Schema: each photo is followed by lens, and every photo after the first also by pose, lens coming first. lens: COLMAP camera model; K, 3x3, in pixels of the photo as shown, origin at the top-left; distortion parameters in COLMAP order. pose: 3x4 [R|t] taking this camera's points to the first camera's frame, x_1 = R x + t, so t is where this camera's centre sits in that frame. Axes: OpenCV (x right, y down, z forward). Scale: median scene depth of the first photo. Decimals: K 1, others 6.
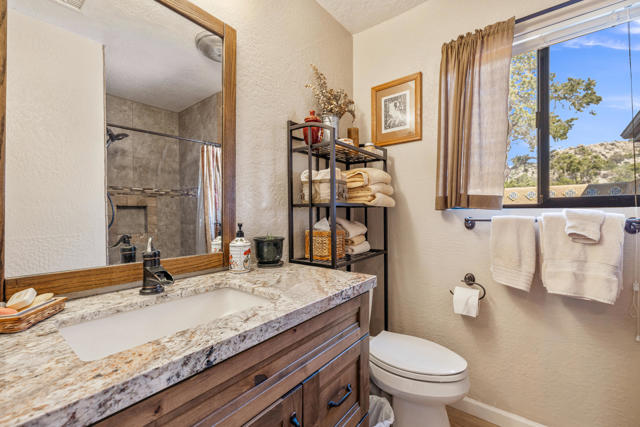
lens RADIAL K [[280.5, 0, 316.6], [0, 280.5, 212.5], [0, 0, 1]] dist [-0.001383, -0.000198]
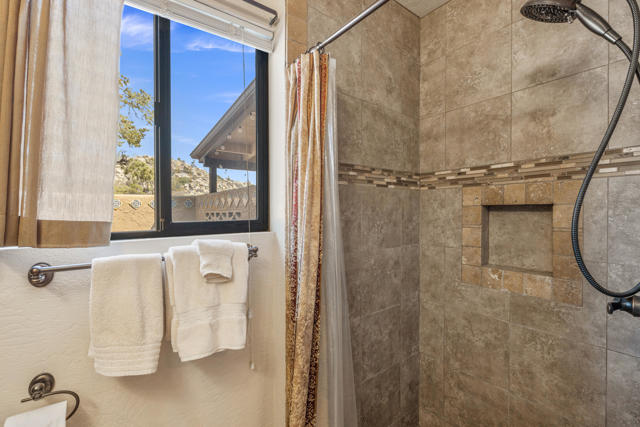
lens RADIAL K [[280.5, 0, 316.6], [0, 280.5, 212.5], [0, 0, 1]] dist [-0.001383, -0.000198]
pose [[0.248573, -0.002361, 0.968610, 0.198649], [0.003272, 0.999993, 0.001598, -0.078570], [-0.968608, 0.002772, 0.248579, 0.431679]]
